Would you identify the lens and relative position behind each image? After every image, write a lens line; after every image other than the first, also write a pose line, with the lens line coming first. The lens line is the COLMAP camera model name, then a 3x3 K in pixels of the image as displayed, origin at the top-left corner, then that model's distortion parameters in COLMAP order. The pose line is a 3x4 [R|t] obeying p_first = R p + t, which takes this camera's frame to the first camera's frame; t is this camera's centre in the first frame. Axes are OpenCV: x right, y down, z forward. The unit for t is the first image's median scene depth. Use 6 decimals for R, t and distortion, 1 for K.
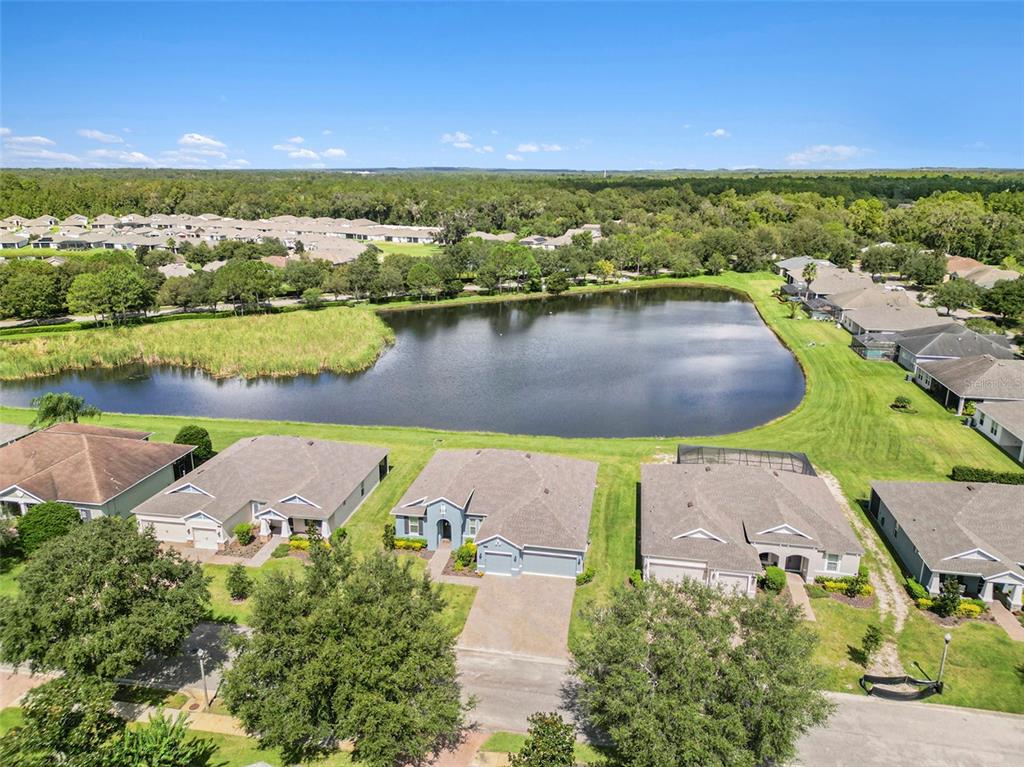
lens RADIAL K [[716.8, 0, 512.0], [0, 716.8, 383.5], [0, 0, 1]] dist [0.099442, -0.118933]
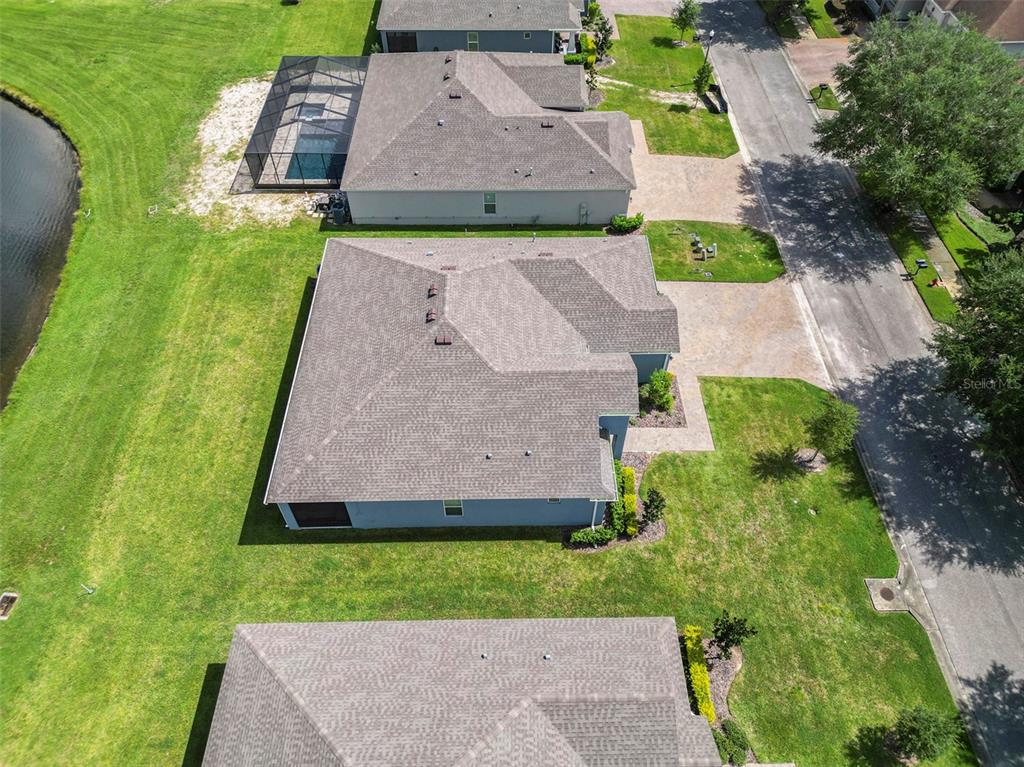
lens RADIAL K [[721.0, 0, 514.6], [0, 721.0, 387.2], [0, 0, 1]] dist [0.054164, -0.035959]
pose [[-0.186157, -0.757973, 0.625158, -0.256448], [0.275484, 0.570490, 0.773724, -0.162400], [-0.943109, 0.316255, 0.102609, 0.632806]]
